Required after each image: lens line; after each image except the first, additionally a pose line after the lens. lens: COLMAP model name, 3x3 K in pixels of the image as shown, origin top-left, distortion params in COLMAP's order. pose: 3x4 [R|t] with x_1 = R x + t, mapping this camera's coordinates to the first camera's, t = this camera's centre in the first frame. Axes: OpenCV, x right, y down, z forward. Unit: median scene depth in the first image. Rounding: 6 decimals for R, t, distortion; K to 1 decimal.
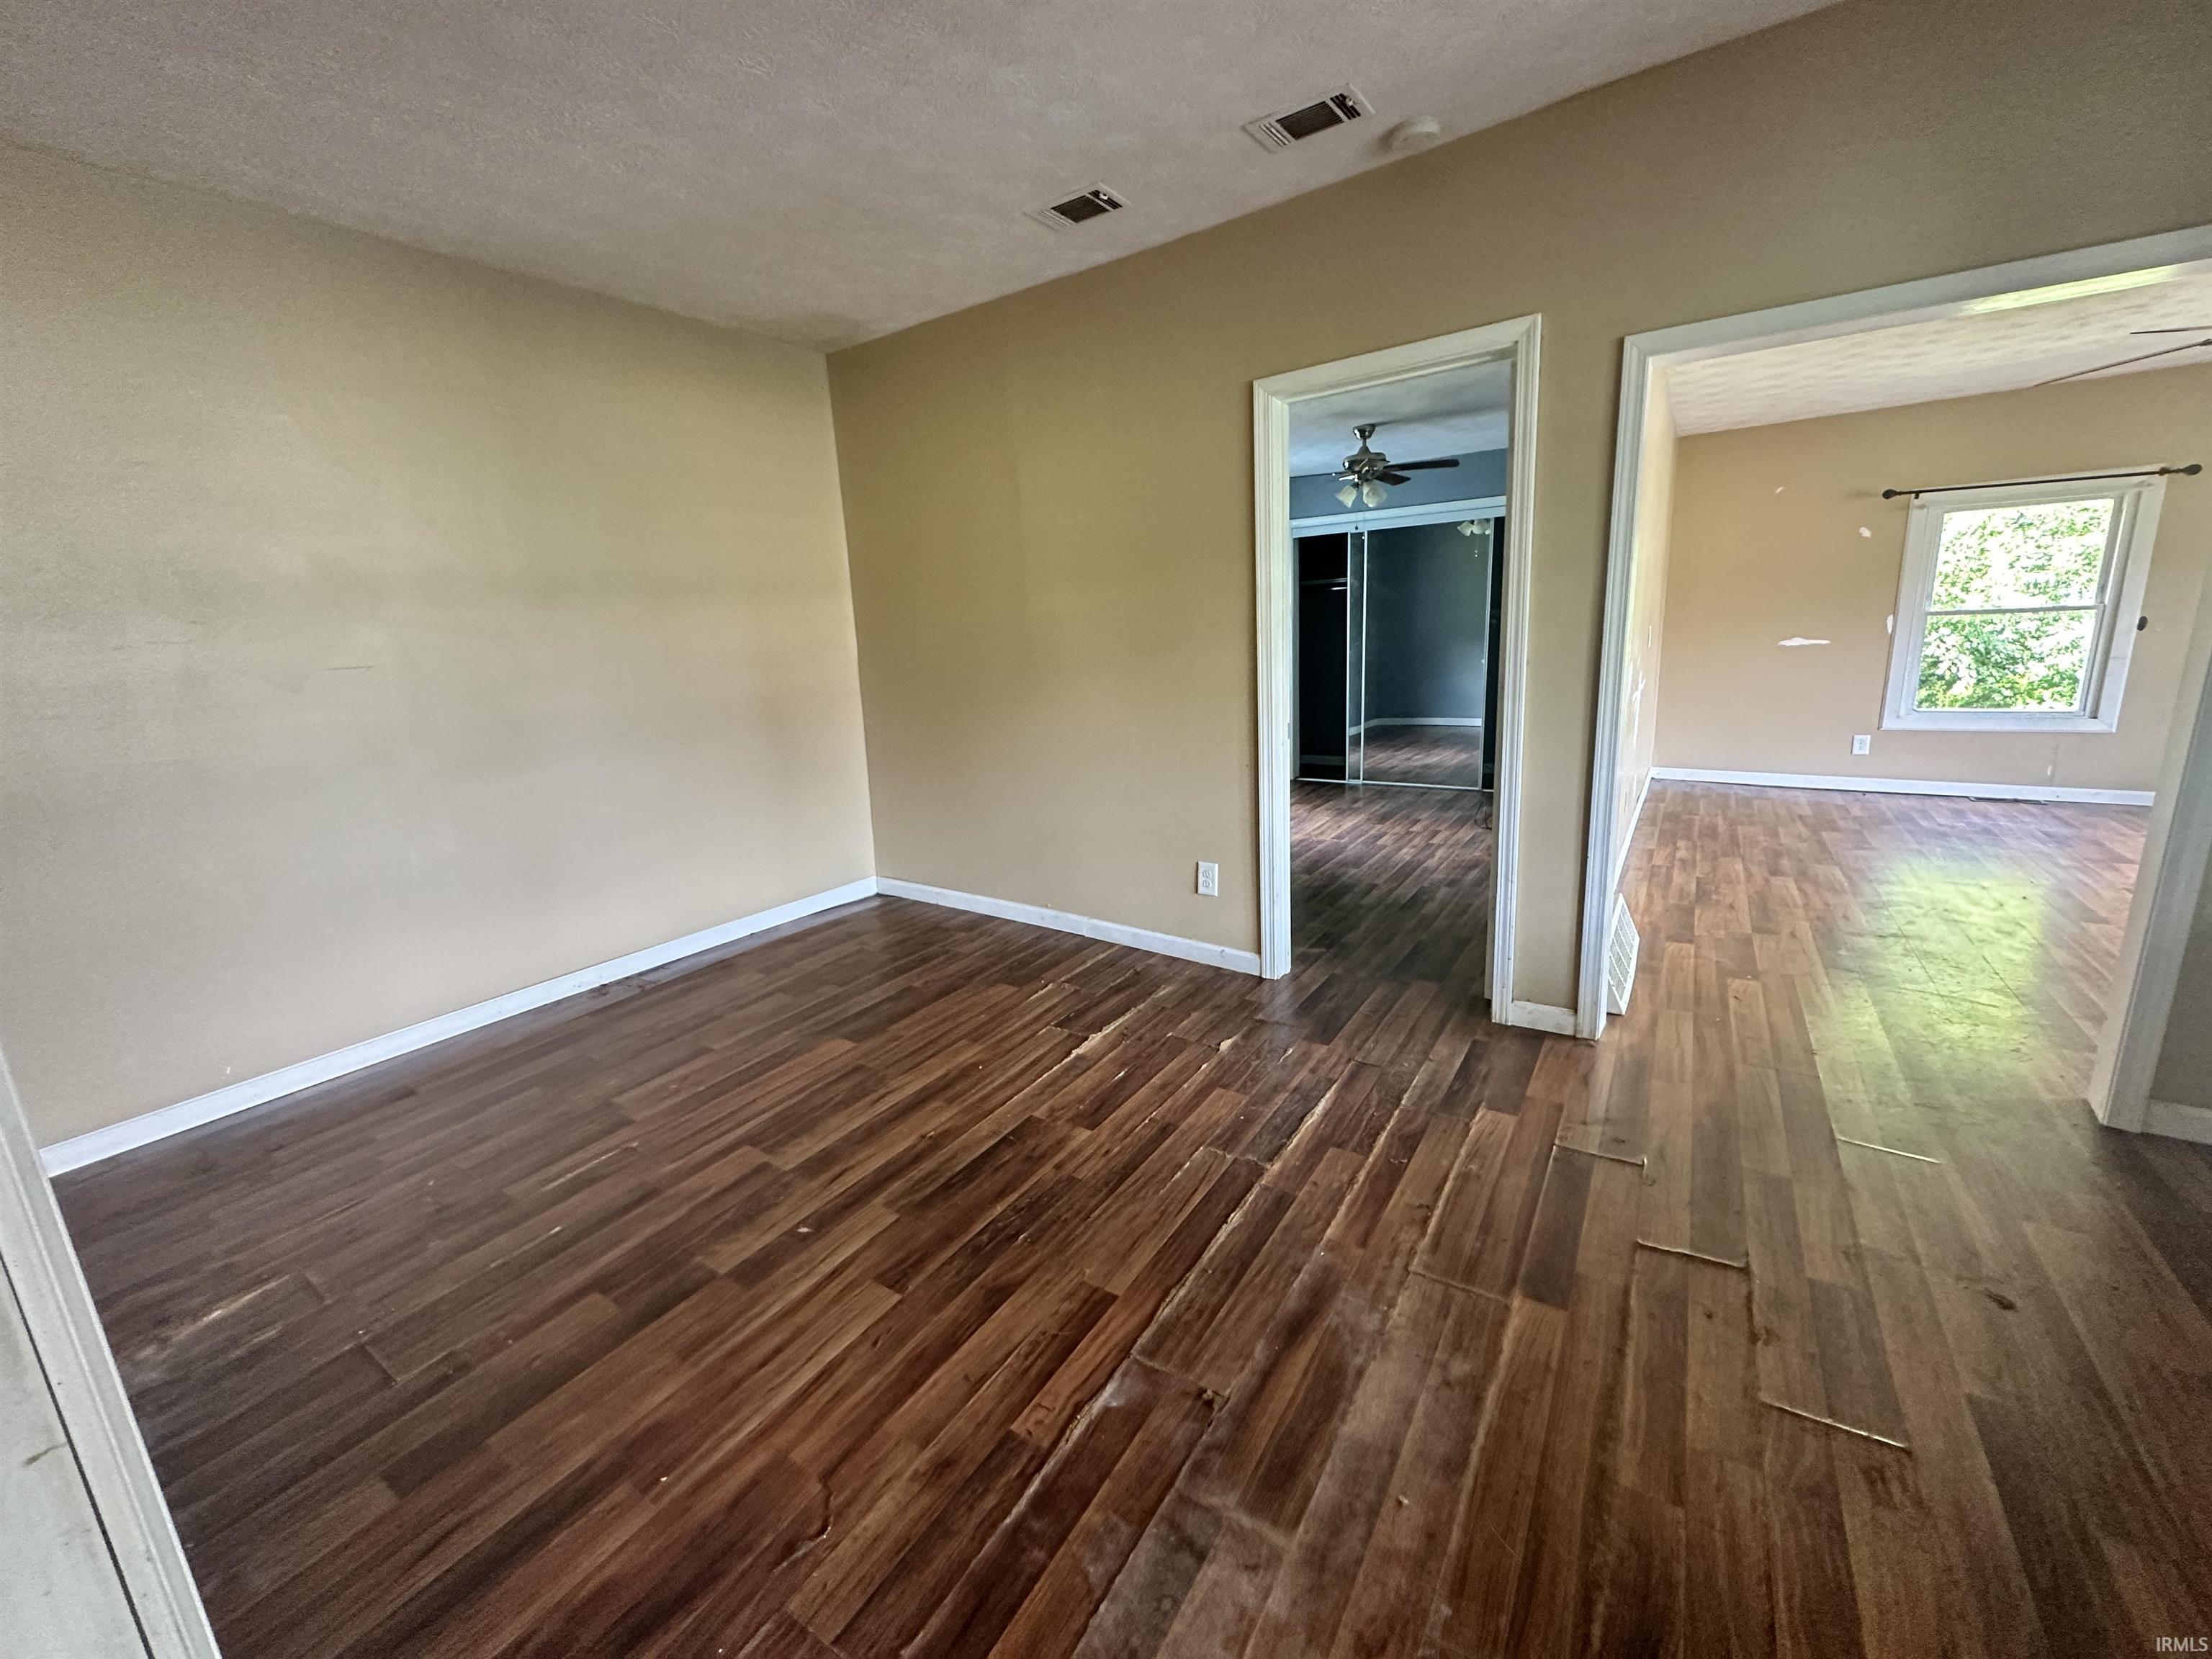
lens RADIAL K [[898.2, 0, 1104.6], [0, 898.2, 836.3], [0, 0, 1]] dist [0.000583, 0.000186]
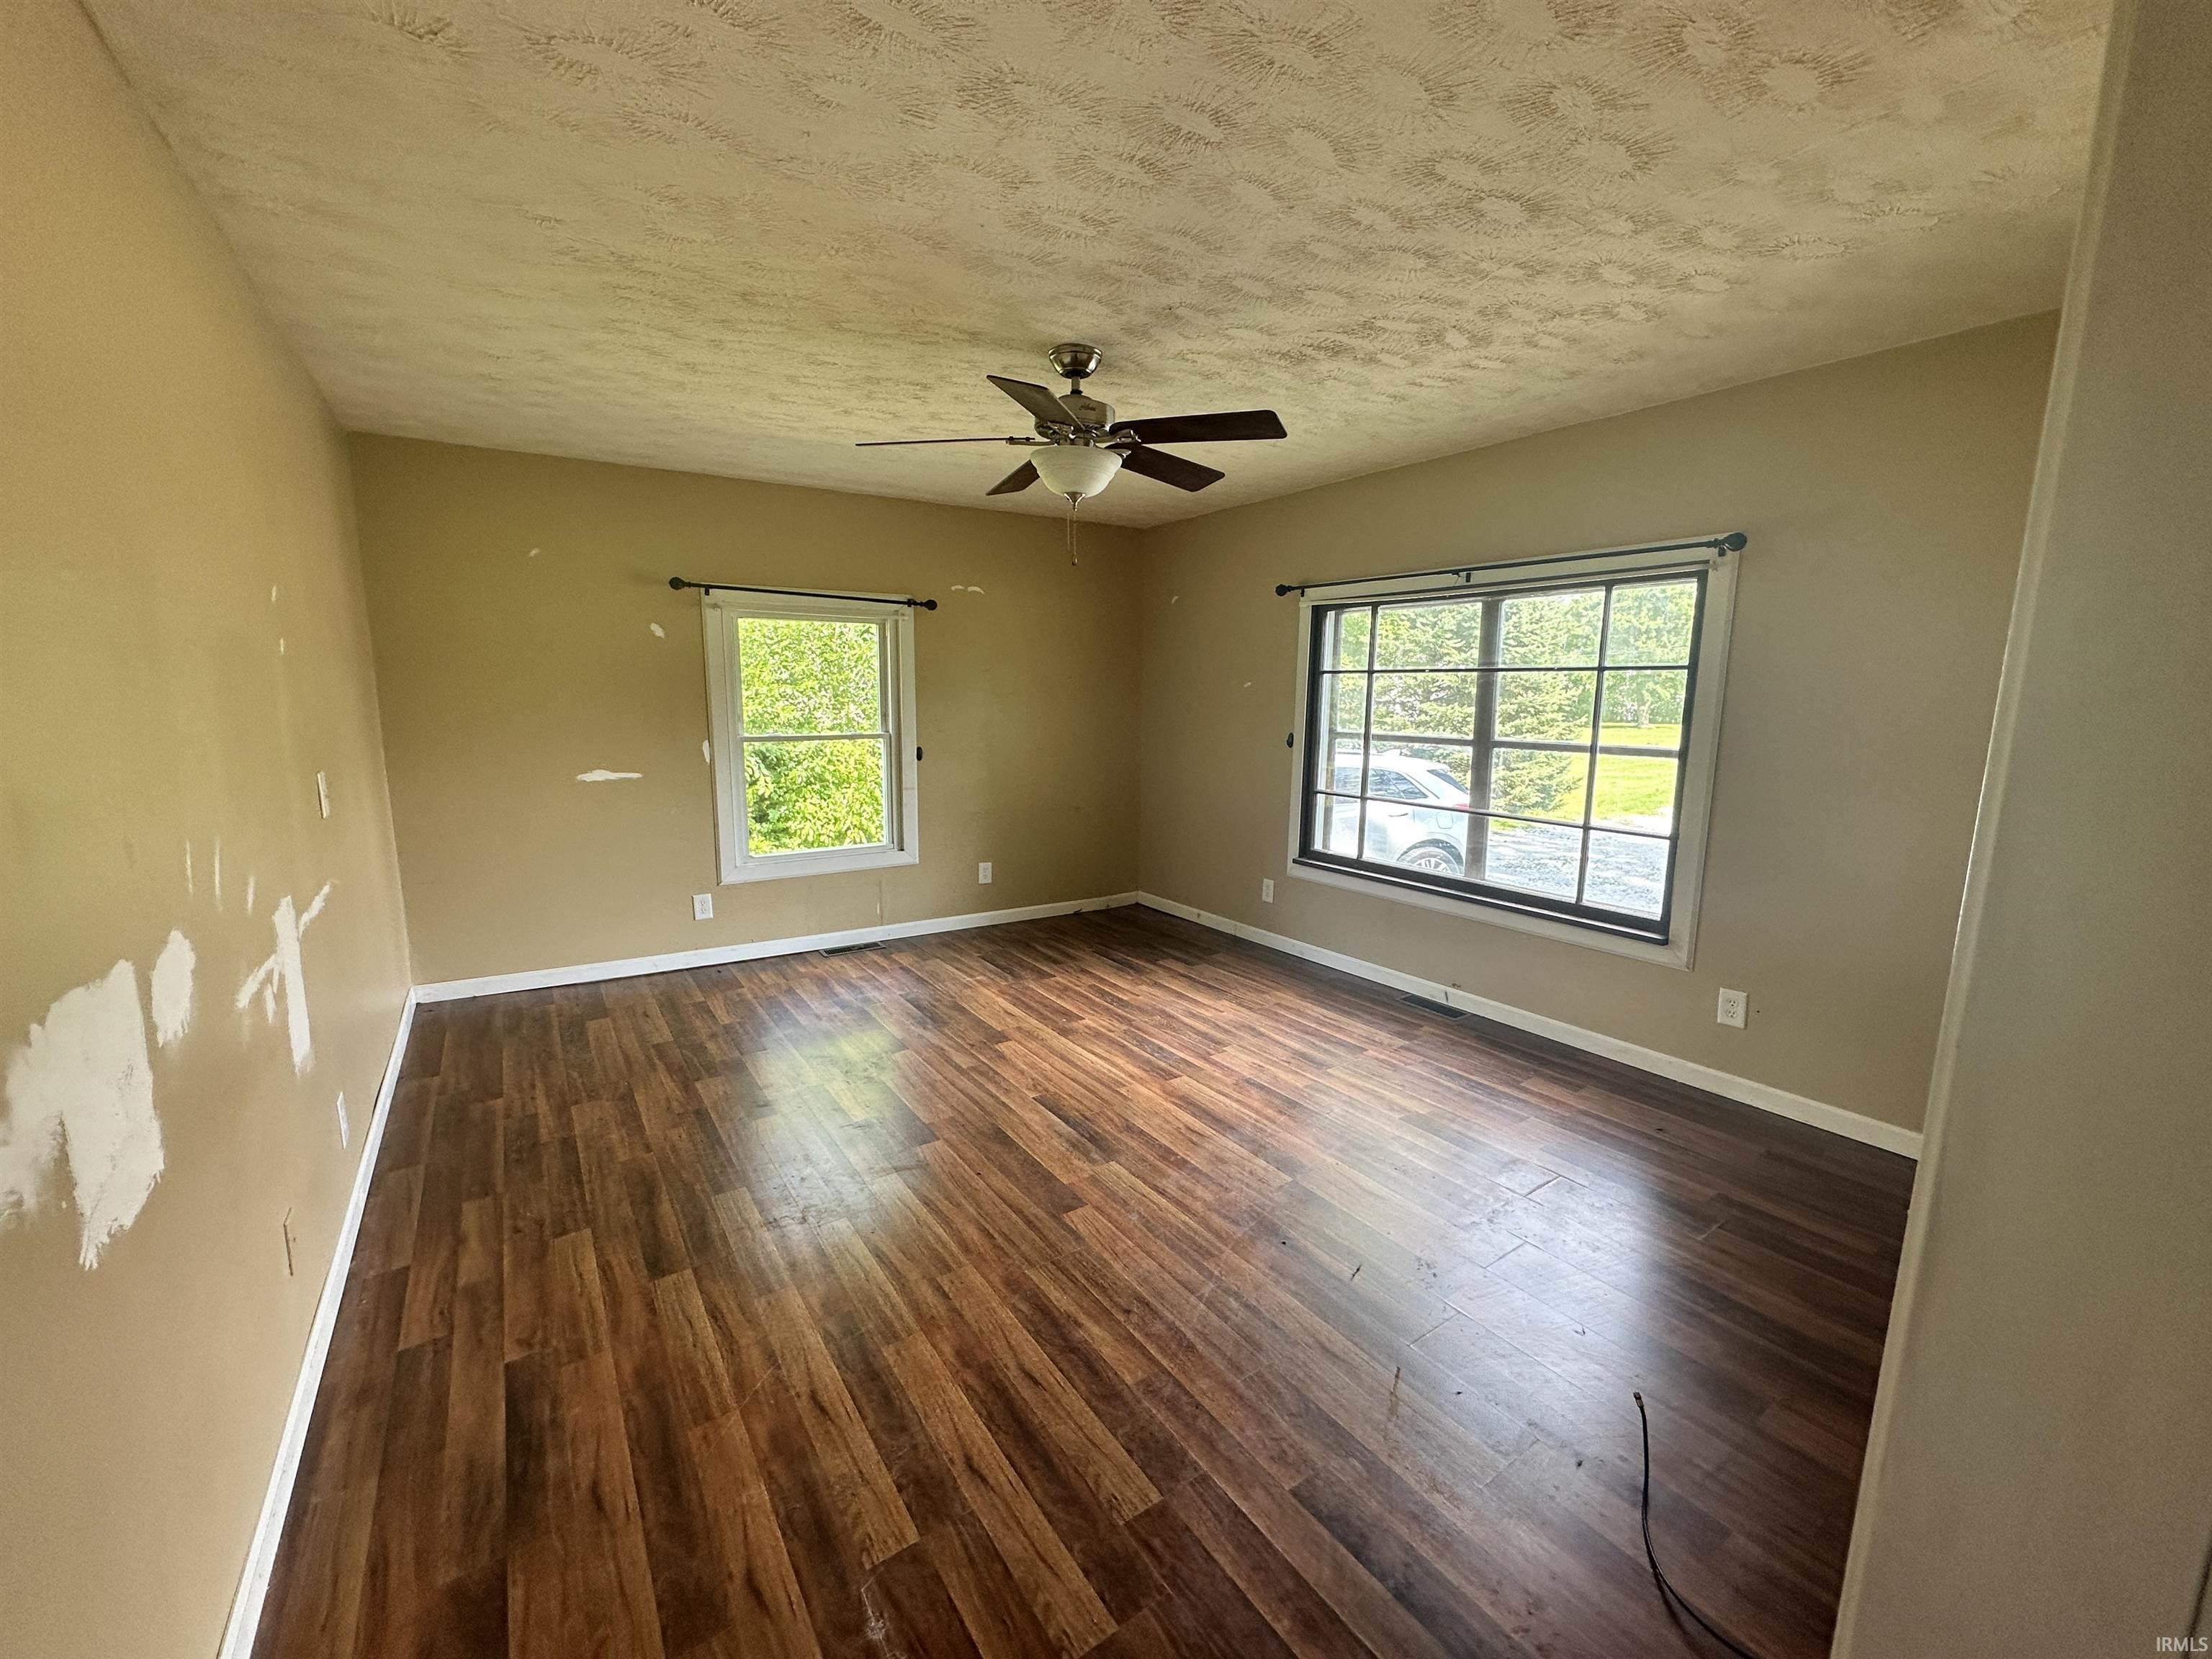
lens RADIAL K [[898.2, 0, 1106.7], [0, 898.2, 831.8], [0, 0, 1]] dist [0.000583, 0.000186]
pose [[0.394533, -0.093035, 0.914160, 0.319238], [0.176799, 0.983958, 0.023835, -0.135062], [-0.901713, 0.152218, 0.404652, 0.416723]]
